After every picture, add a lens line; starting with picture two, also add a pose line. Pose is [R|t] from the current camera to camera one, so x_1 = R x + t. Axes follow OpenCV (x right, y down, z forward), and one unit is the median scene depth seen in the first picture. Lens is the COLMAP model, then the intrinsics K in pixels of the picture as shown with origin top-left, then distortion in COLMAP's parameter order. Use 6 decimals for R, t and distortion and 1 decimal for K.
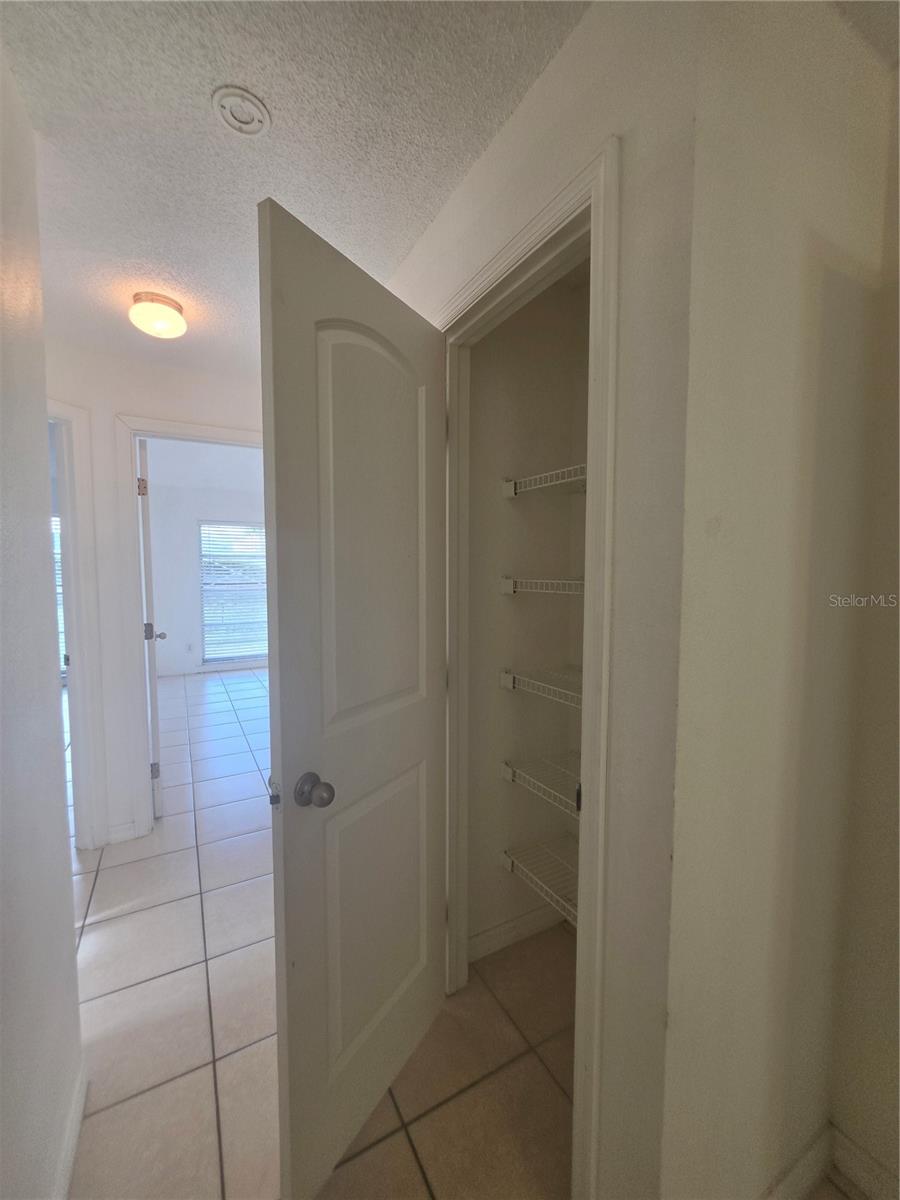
lens RADIAL K [[479.4, 0, 450.0], [0, 479.4, 600.0], [0, 0, 1]] dist [-0.002016, -0.000011]
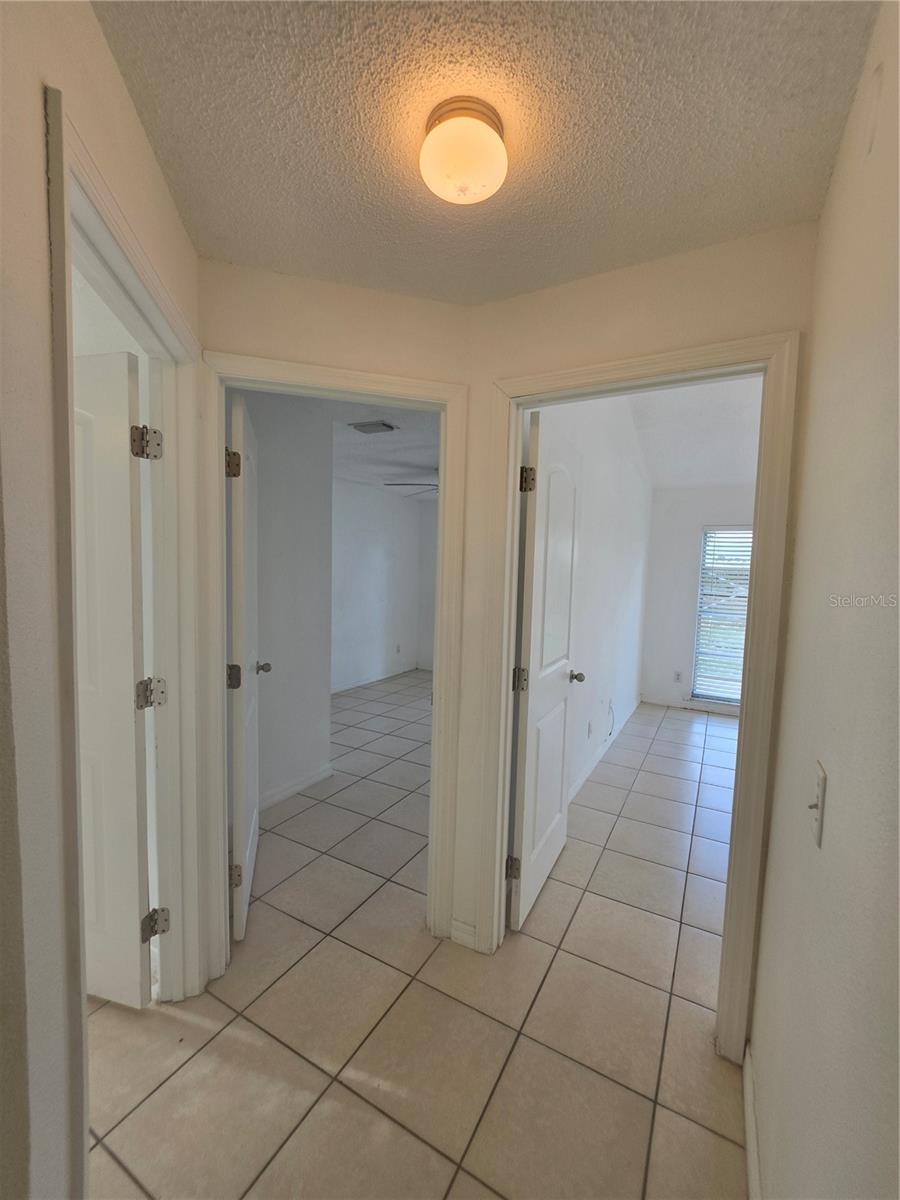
lens RADIAL K [[488.2, 0, 450.0], [0, 488.2, 600.0], [0, 0, 1]] dist [-0.001271, -0.000034]
pose [[0.517007, 0.067017, -0.853354, -0.067399], [-0.084035, 0.996088, 0.027314, -0.063657], [0.851846, 0.057590, 0.520616, 0.536715]]
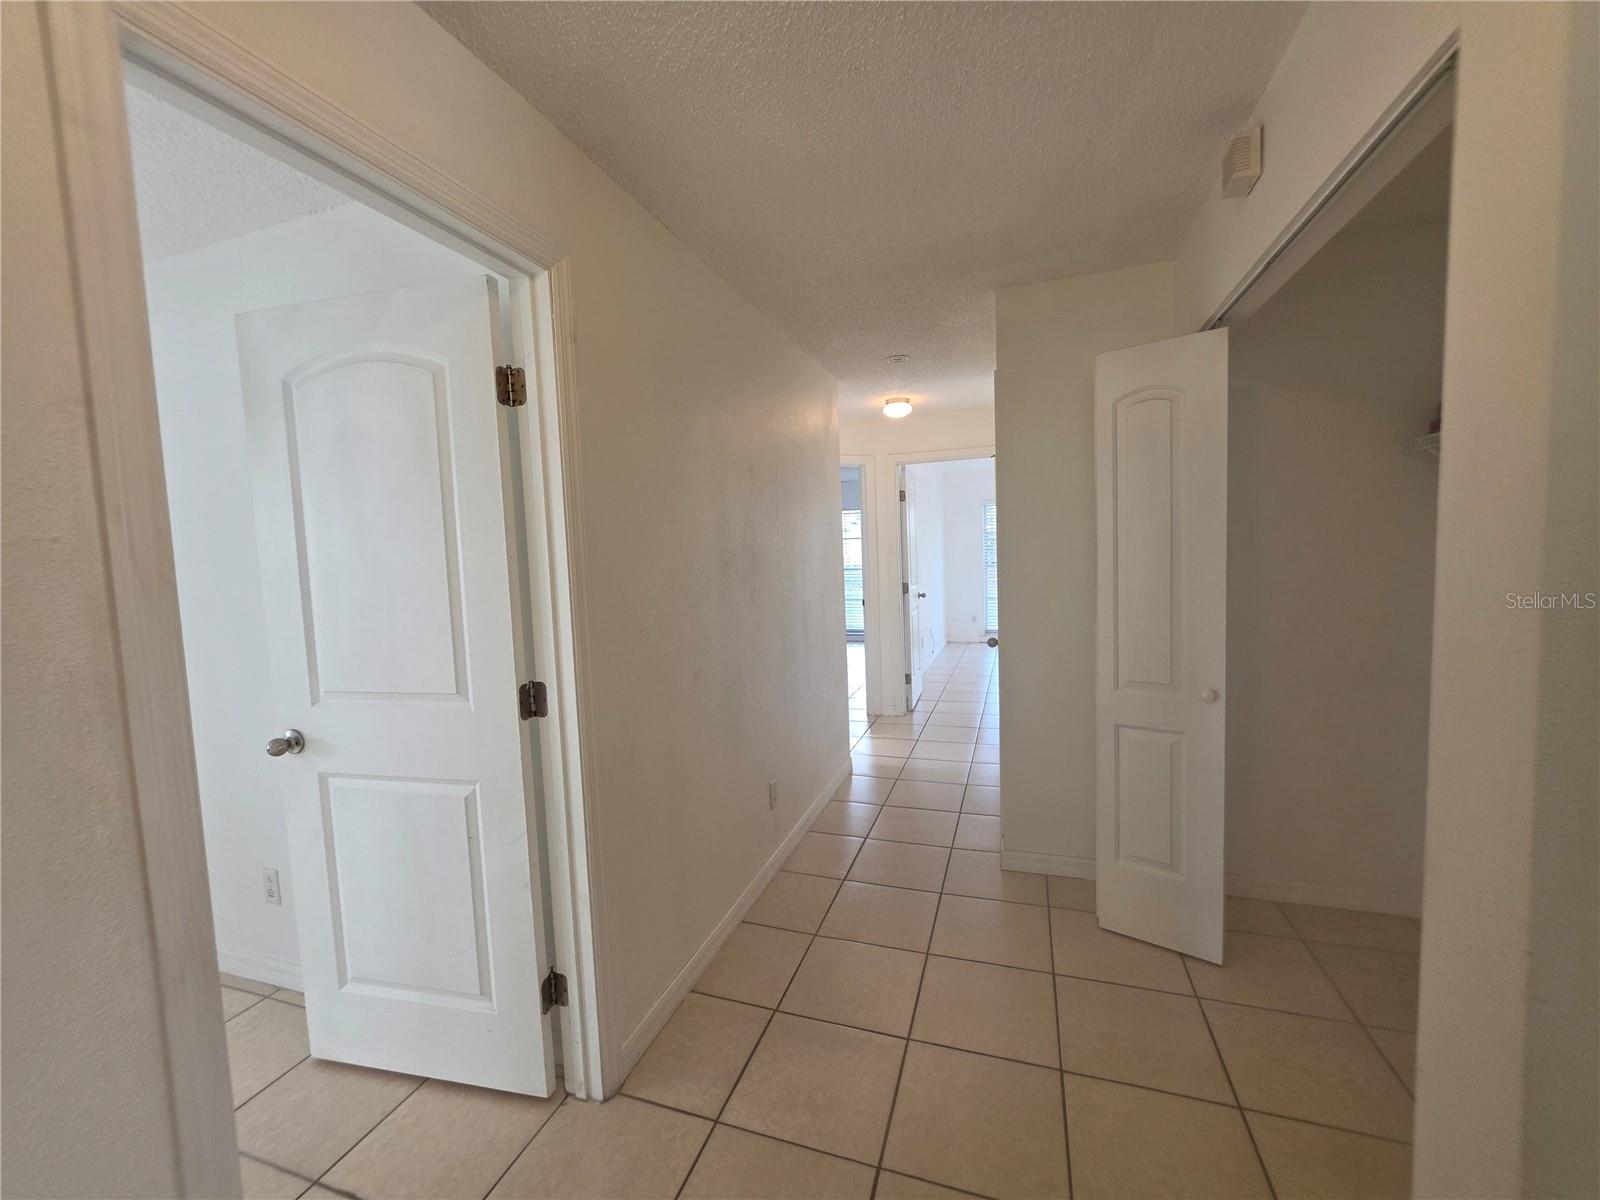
lens RADIAL K [[639.1, 0, 800.0], [0, 639.1, 600.0], [0, 0, 1]] dist [-0.002016, -0.000011]
pose [[0.664574, 0.029772, -0.746629, 0.713406], [-0.007030, 0.999411, 0.033594, 0.035032], [0.747190, -0.017077, 0.664391, -0.652264]]
